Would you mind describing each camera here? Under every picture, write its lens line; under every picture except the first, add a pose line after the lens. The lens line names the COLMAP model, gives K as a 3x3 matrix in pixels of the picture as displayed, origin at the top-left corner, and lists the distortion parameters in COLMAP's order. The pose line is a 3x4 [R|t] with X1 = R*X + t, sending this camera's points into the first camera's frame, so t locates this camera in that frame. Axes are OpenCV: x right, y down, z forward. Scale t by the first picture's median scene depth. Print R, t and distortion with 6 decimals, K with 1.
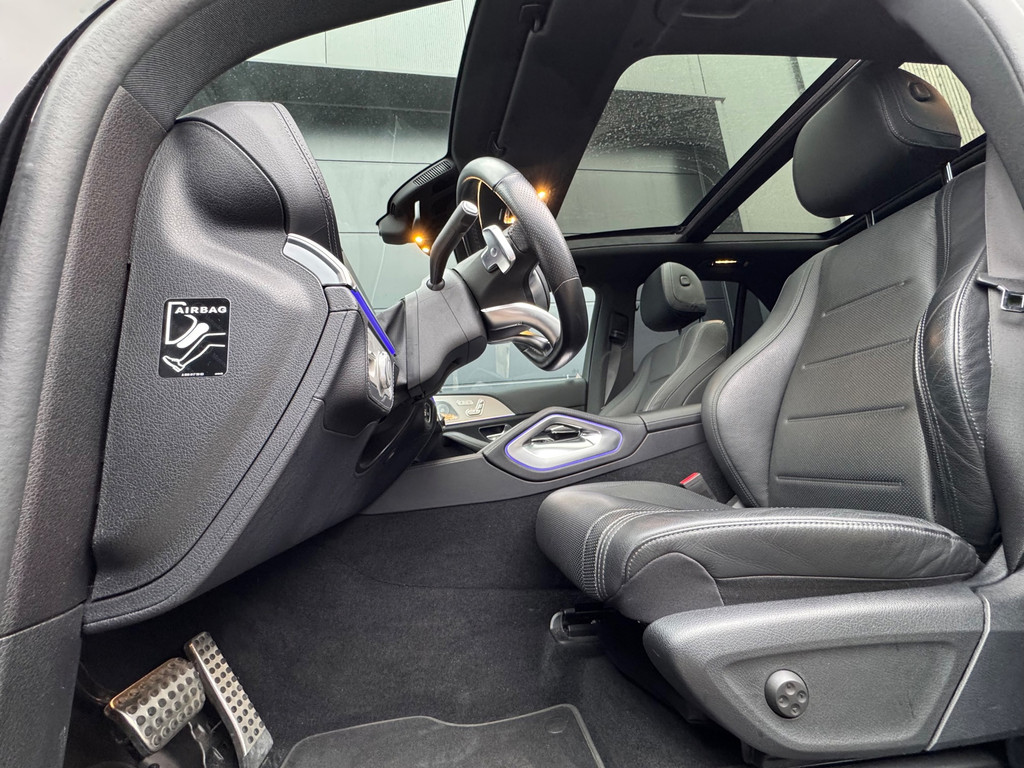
lens RADIAL K [[412.7, 0, 510.5], [0, 412.7, 384.5], [0, 0, 1]] dist [-0.000052, 0.001409]
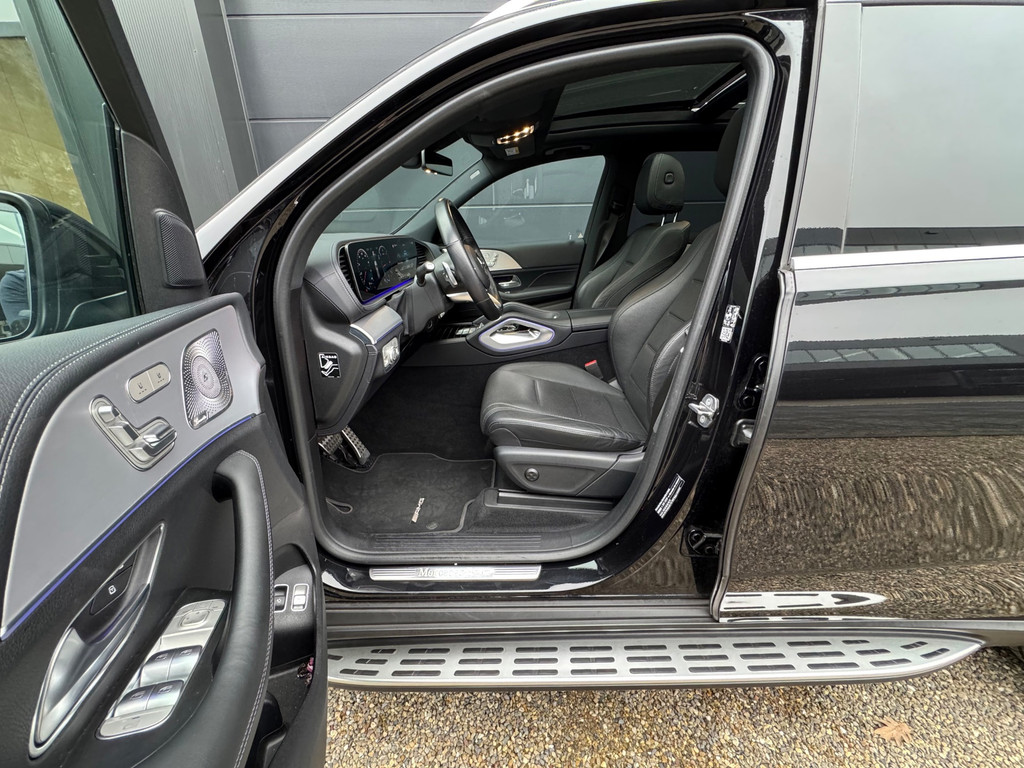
lens RADIAL K [[412.7, 0, 510.5], [0, 412.7, 383.8], [0, 0, 1]] dist [-0.000052, 0.001409]
pose [[0.985747, 0.128447, -0.108644, 0.427931], [-0.053129, 0.850433, 0.523394, -0.759016], [0.159622, -0.510162, 0.845136, -0.673020]]
